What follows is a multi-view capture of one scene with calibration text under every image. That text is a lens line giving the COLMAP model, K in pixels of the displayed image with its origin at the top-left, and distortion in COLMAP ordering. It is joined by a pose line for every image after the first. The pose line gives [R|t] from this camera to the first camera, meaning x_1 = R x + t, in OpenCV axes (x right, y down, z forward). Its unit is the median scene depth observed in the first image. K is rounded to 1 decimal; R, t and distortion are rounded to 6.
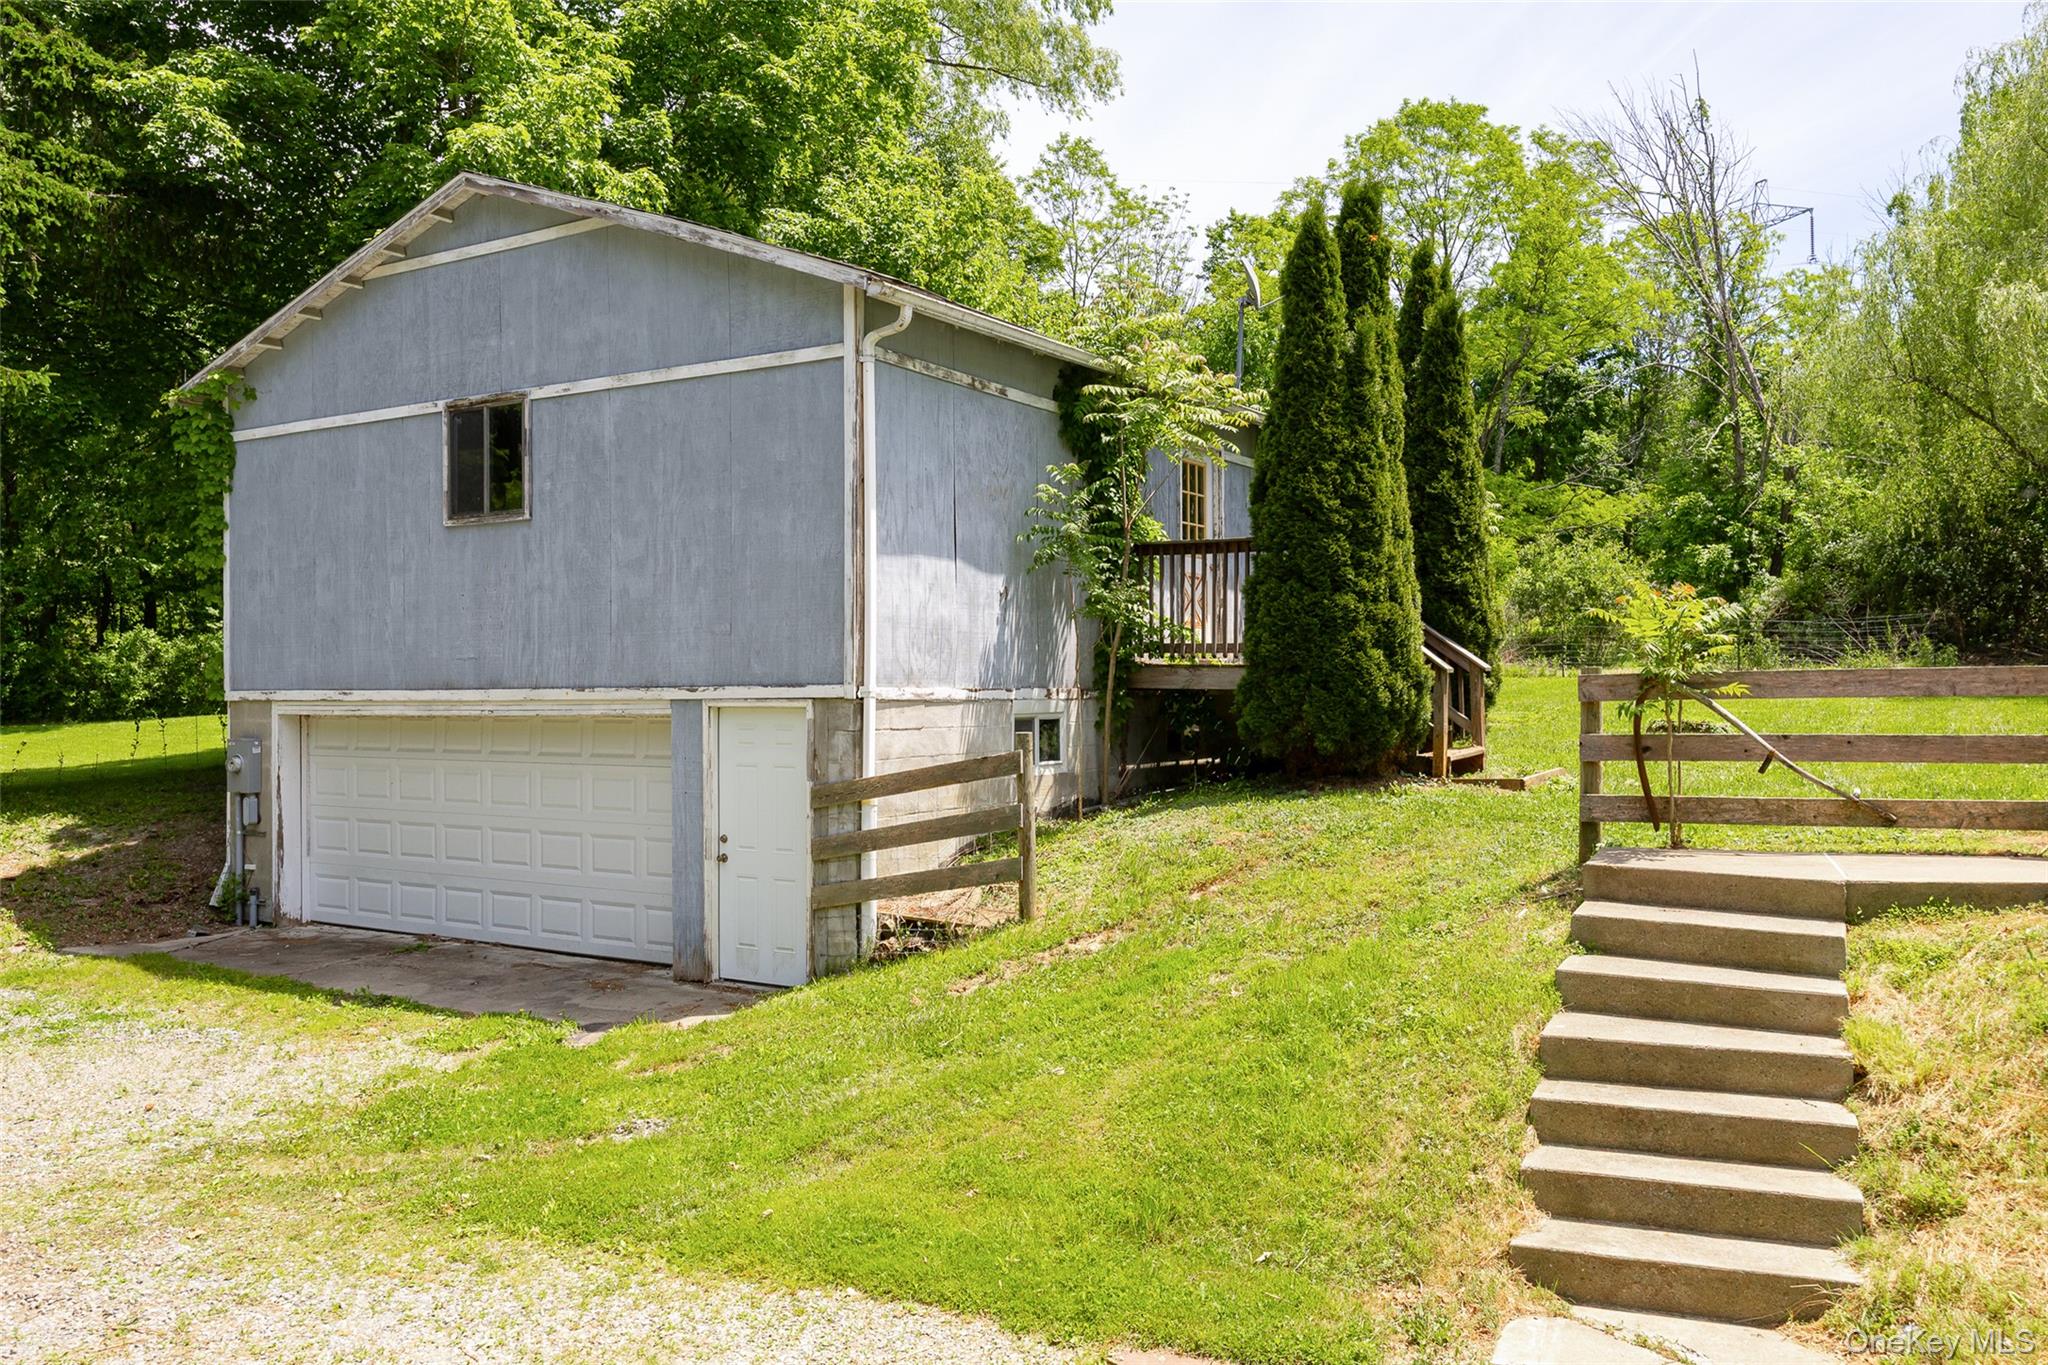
lens RADIAL K [[1641.9, 0, 1025.3], [0, 1641.9, 690.4], [0, 0, 1]] dist [-0.009151, 0.002369]
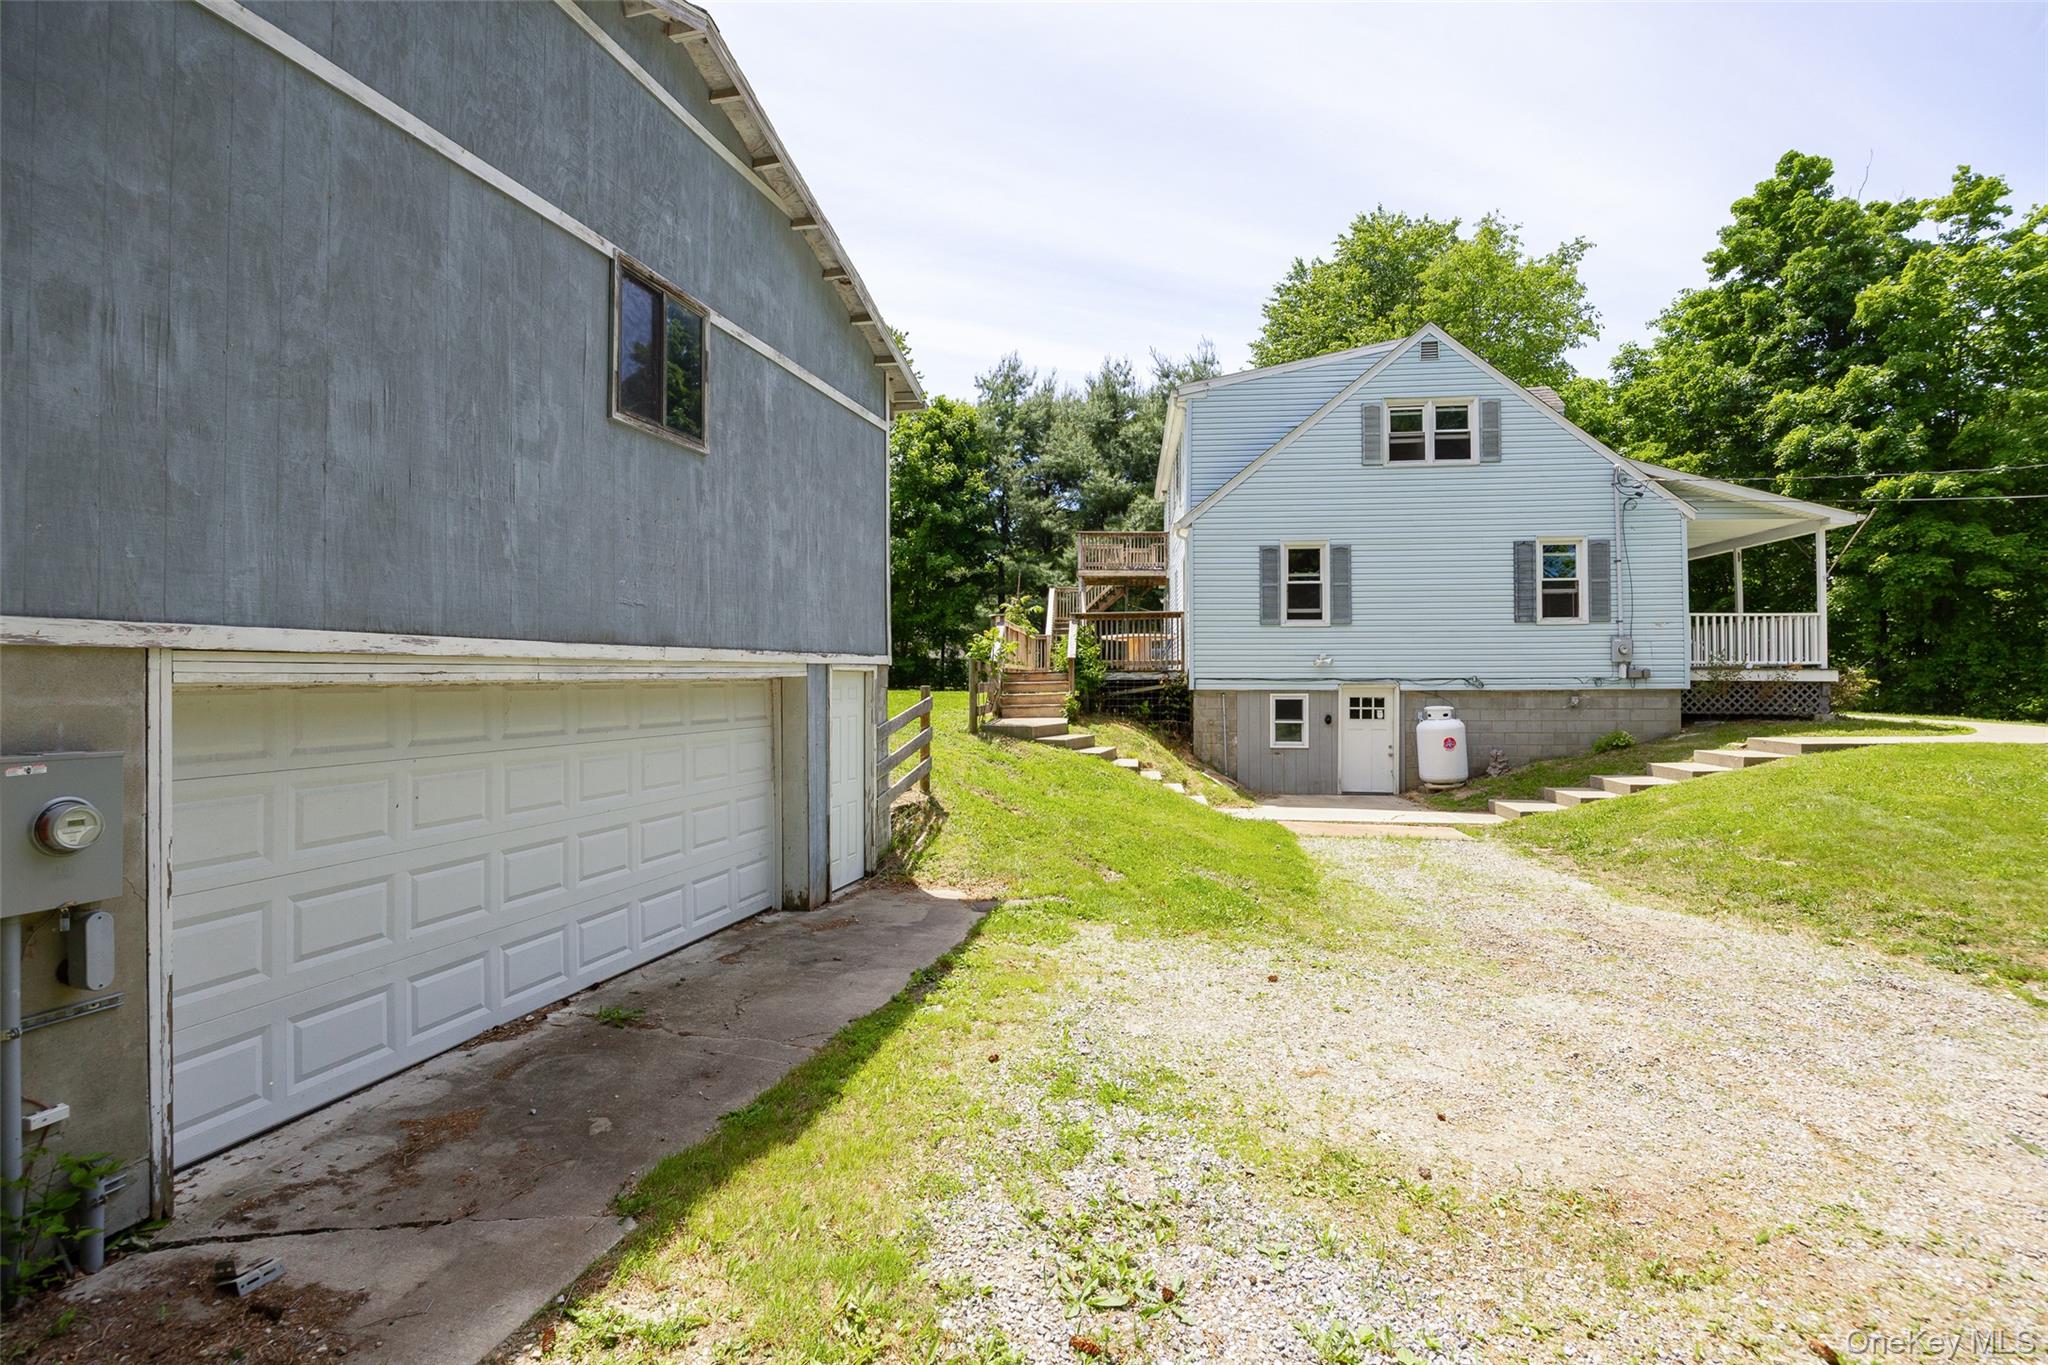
lens RADIAL K [[991.9, 0, 1023.8], [0, 991.9, 673.6], [0, 0, 1]] dist [-0.000557, 0.000054]
pose [[-0.300905, 0.013182, 0.953563, -0.832981], [0.011919, 0.999878, -0.010061, 0.019130], [-0.953580, 0.008338, -0.301026, 0.970922]]
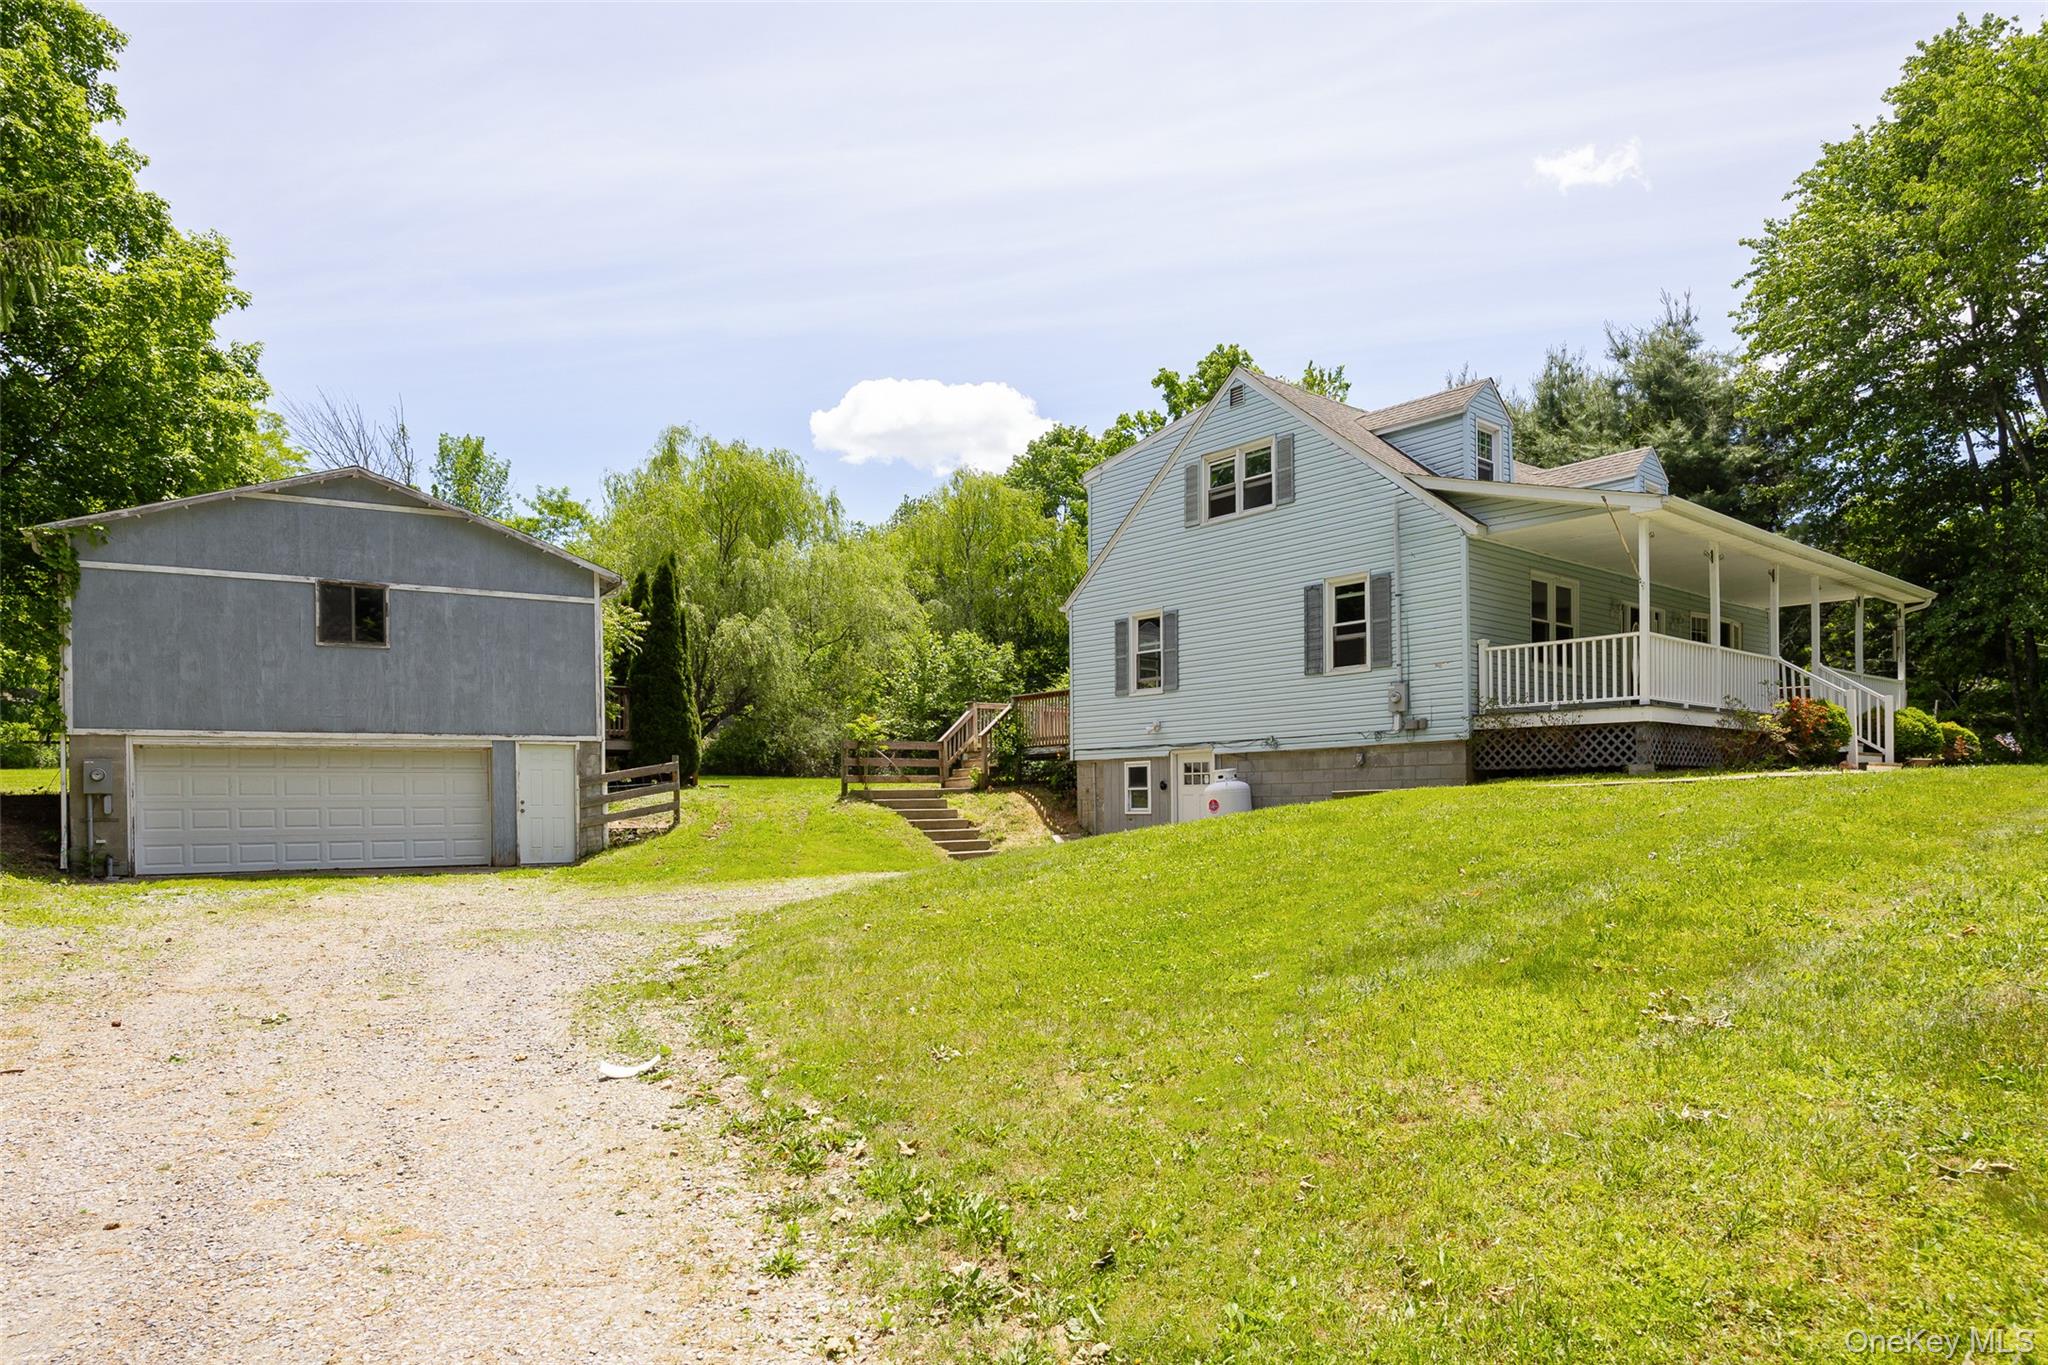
lens RADIAL K [[1244.4, 0, 1006.7], [0, 1244.4, 840.3], [0, 0, 1]] dist [-0.013247, 0.000738]
pose [[0.453057, -0.021014, 0.891234, -1.275145], [0.014666, 0.999763, 0.016118, 0.112555], [-0.891361, 0.005768, 0.453258, -0.343075]]
